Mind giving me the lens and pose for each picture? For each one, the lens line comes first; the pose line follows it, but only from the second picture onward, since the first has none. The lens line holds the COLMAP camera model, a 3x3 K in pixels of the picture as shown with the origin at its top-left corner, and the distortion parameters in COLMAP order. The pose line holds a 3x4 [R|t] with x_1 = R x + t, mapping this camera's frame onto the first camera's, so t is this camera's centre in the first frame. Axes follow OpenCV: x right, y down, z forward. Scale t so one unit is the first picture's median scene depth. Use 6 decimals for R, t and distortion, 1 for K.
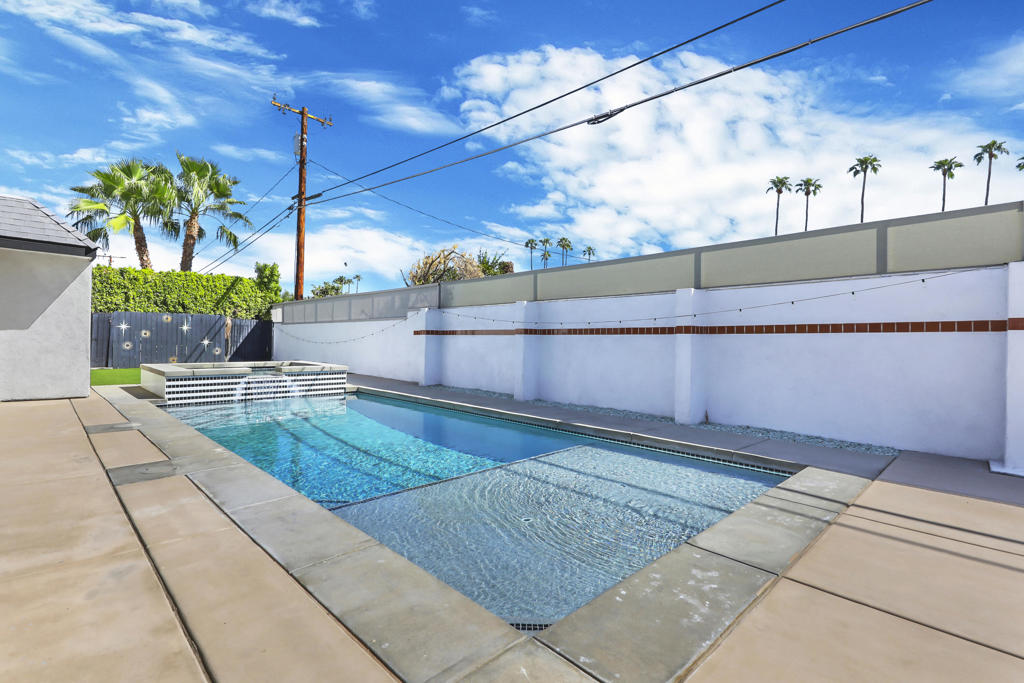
lens RADIAL K [[480.5, 0, 513.8], [0, 480.5, 337.1], [0, 0, 1]] dist [0.010669, -0.000429]
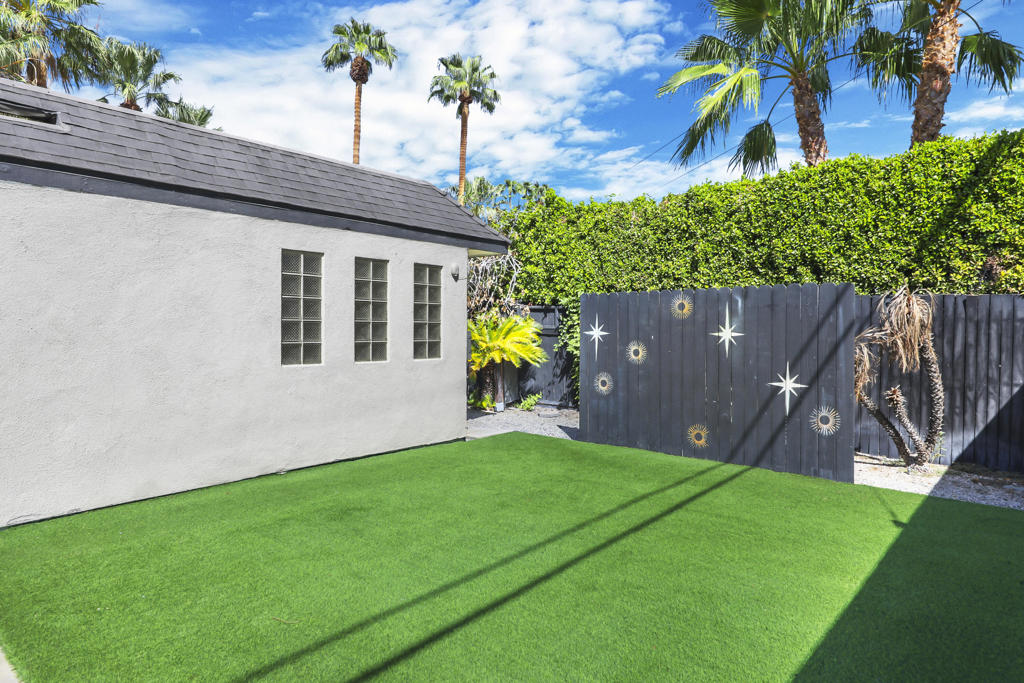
lens RADIAL K [[626.0, 0, 512.9], [0, 626.0, 341.0], [0, 0, 1]] dist [0.010013, -0.000593]
pose [[0.086603, 0.006735, -0.996220, -0.305400], [0.000056, 0.999977, 0.006765, -0.017949], [0.996243, -0.000642, 0.086601, 0.847019]]
